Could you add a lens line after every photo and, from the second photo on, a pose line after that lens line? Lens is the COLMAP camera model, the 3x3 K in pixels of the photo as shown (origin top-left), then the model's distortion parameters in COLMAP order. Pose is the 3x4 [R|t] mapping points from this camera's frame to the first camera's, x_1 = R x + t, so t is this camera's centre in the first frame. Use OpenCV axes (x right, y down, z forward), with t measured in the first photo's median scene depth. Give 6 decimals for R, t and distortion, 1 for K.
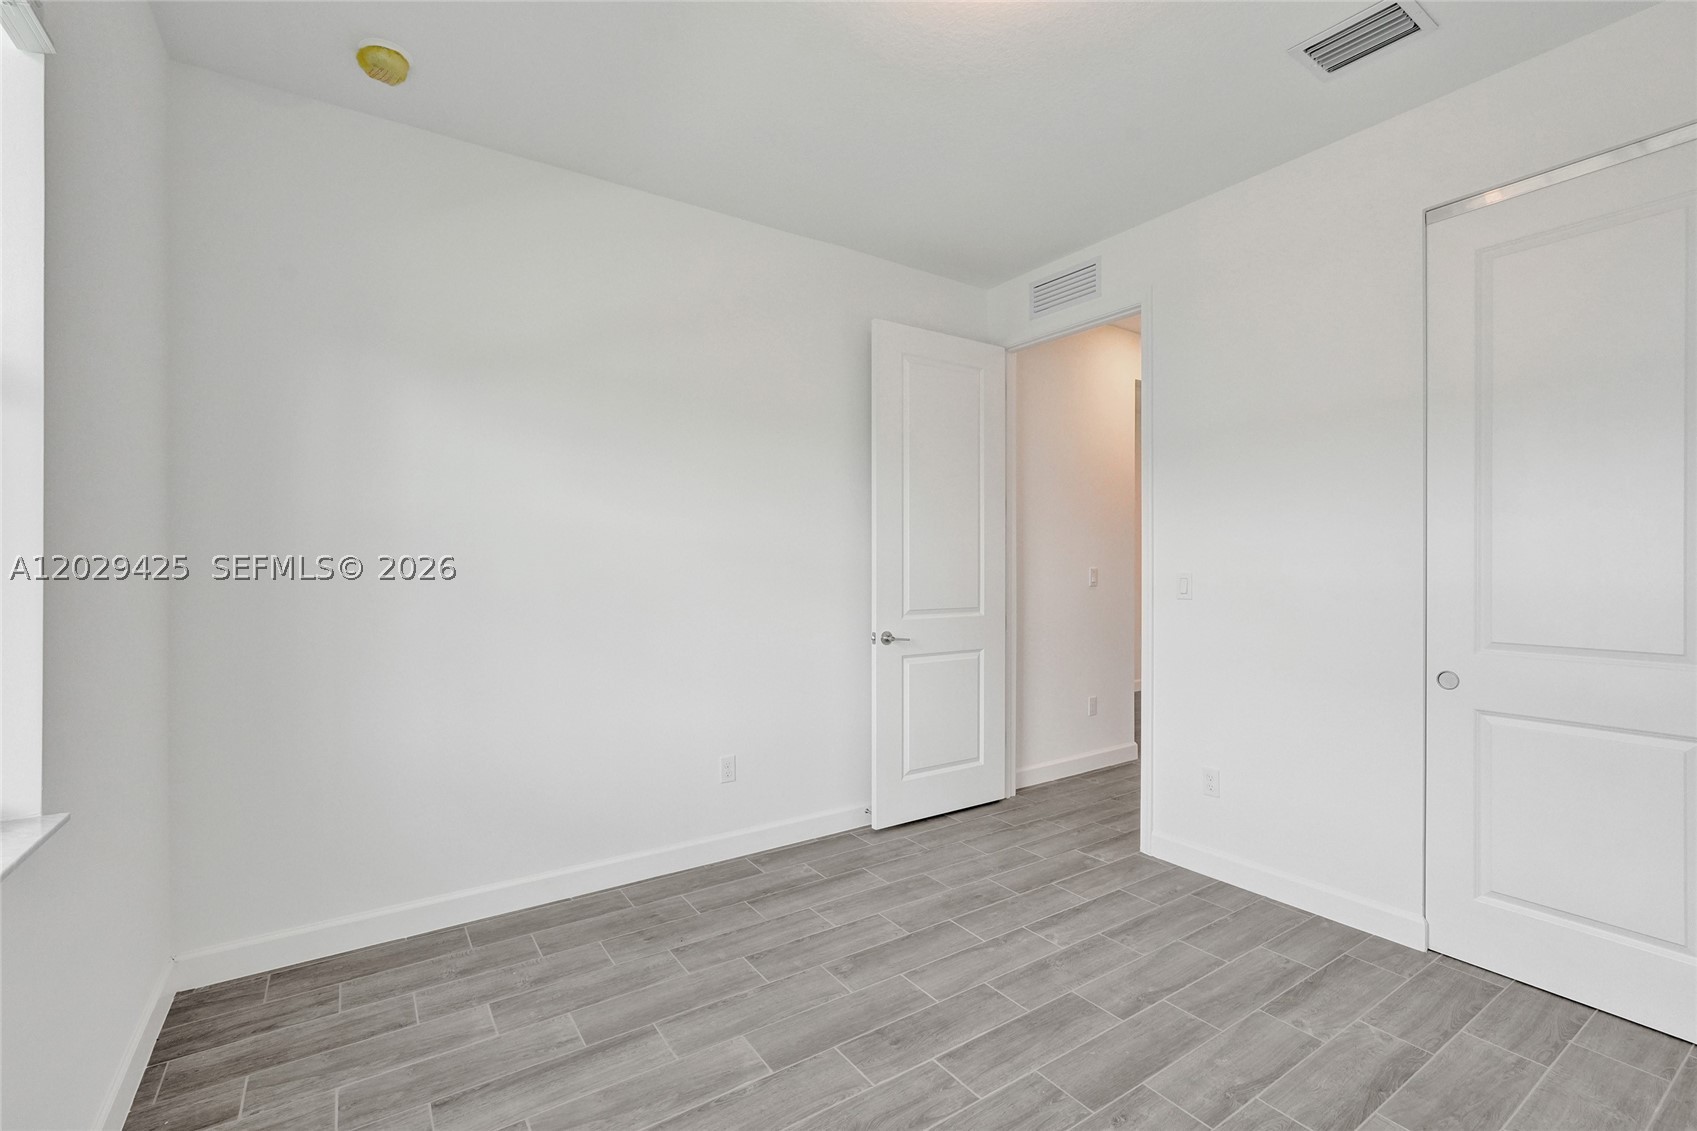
lens RADIAL K [[747.9, 0, 848.5], [0, 747.9, 565.5], [0, 0, 1]] dist [-0.019511, 0.009419]
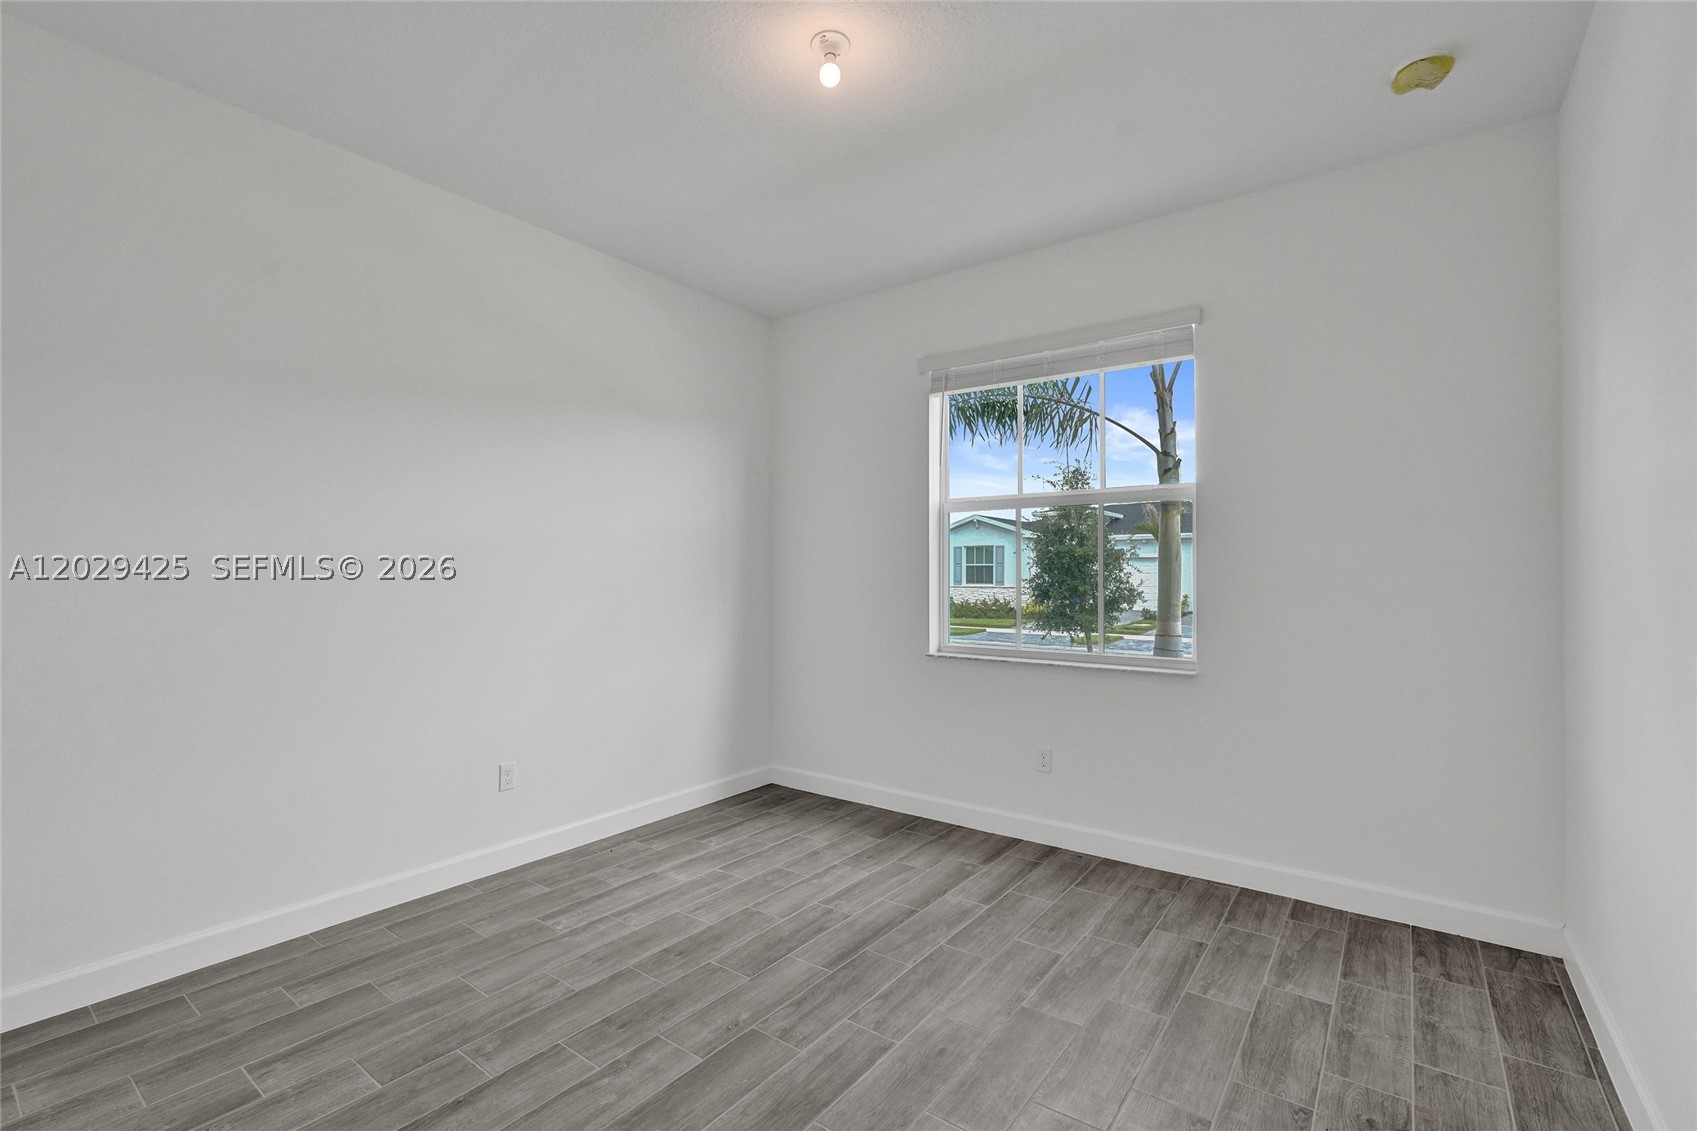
lens RADIAL K [[747.9, 0, 848.5], [0, 747.9, 565.5], [0, 0, 1]] dist [-0.019511, 0.009419]
pose [[-0.941803, -0.005526, -0.336119, 0.512868], [-0.002044, 0.999941, -0.010711, 0.011812], [0.336159, -0.009401, -0.941758, 1.890627]]
